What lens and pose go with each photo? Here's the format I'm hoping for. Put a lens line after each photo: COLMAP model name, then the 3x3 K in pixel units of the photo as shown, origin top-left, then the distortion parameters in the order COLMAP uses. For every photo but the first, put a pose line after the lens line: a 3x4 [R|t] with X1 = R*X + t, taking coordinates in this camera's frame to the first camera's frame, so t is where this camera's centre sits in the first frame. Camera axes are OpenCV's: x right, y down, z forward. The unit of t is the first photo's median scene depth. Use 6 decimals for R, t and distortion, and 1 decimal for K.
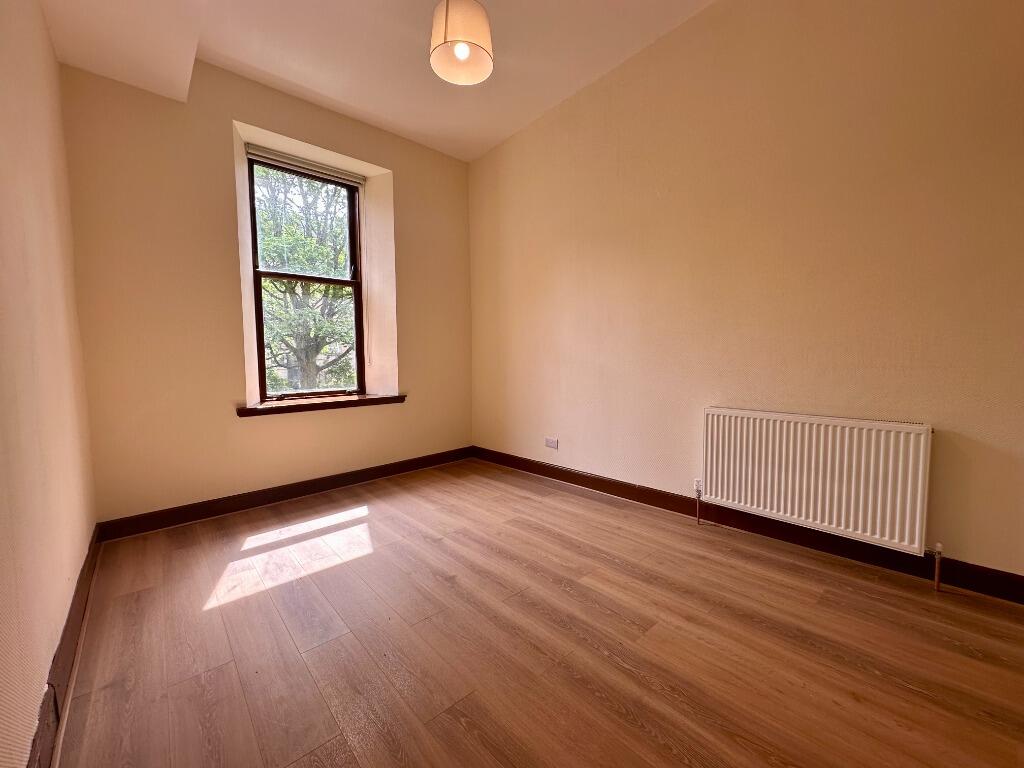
lens RADIAL K [[407.8, 0, 512.0], [0, 407.8, 384.0], [0, 0, 1]] dist [-0.000502, -0.000005]
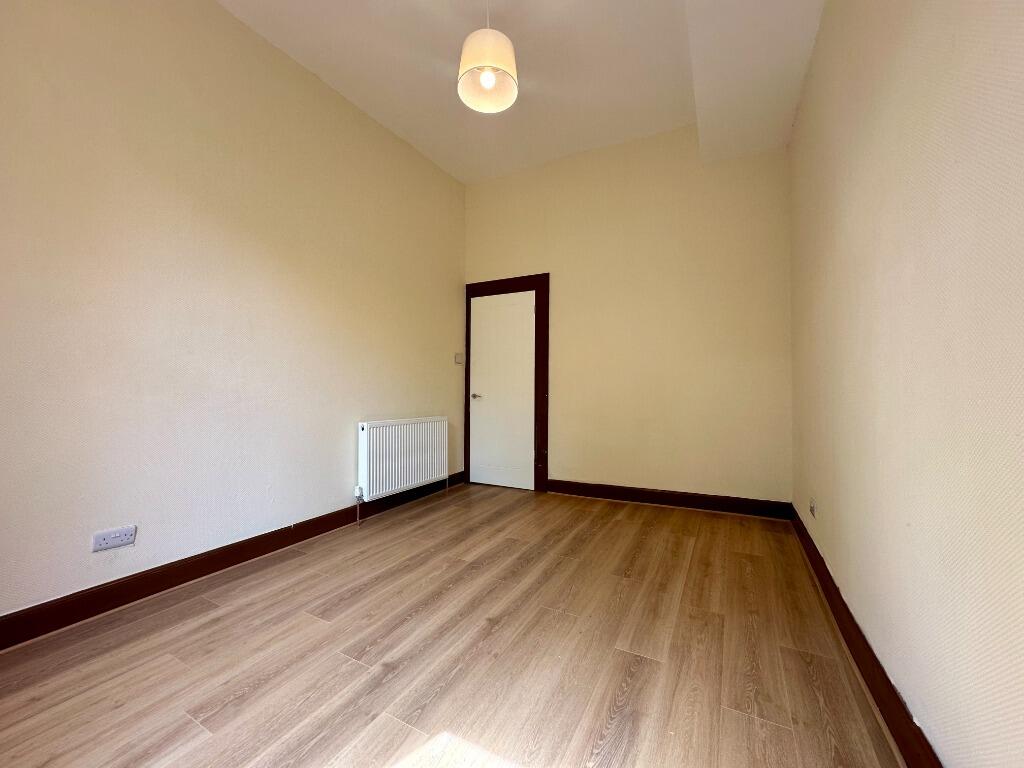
lens RADIAL K [[407.8, 0, 512.0], [0, 407.8, 384.0], [0, 0, 1]] dist [-0.000502, -0.000005]
pose [[-0.337826, 0.030952, 0.940699, -0.859719], [0.068036, 0.997648, -0.008392, -0.019121], [-0.938746, 0.061166, -0.339137, 1.050014]]
